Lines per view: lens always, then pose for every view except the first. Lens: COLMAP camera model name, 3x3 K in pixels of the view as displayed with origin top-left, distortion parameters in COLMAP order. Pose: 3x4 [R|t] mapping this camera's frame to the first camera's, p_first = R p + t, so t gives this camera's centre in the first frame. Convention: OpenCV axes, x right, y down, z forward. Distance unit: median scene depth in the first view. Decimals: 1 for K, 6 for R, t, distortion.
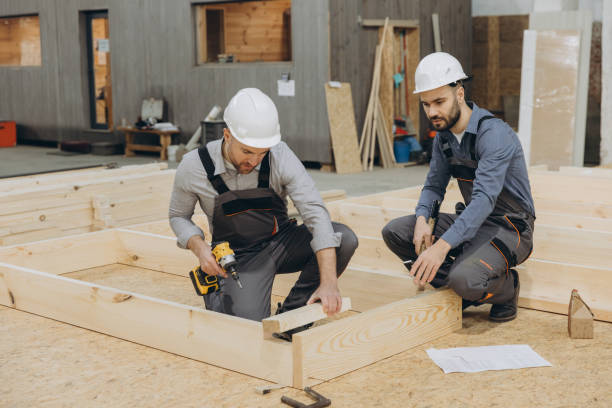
lens RADIAL K [[982.9, 0, 306.0], [0, 982.9, 204.0], [0, 0, 1]] dist [0.004338, -0.070294]
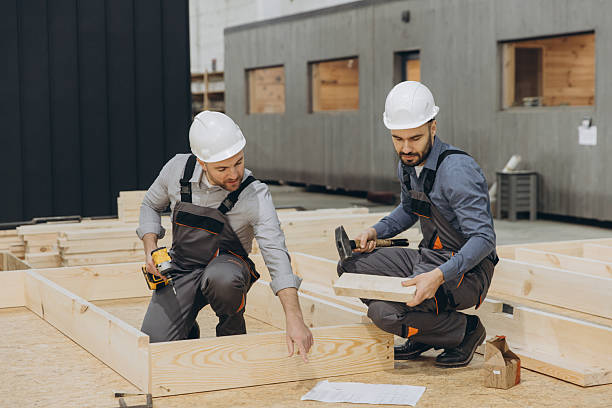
lens RADIAL K [[1153.2, 0, 306.0], [0, 1153.2, 204.0], [0, 0, 1]] dist [0.008406, -0.149458]
pose [[0.918401, 0.032775, -0.394291, 0.142410], [-0.057465, 0.997045, -0.050973, 0.007594], [0.391456, 0.069471, 0.917571, -0.023972]]
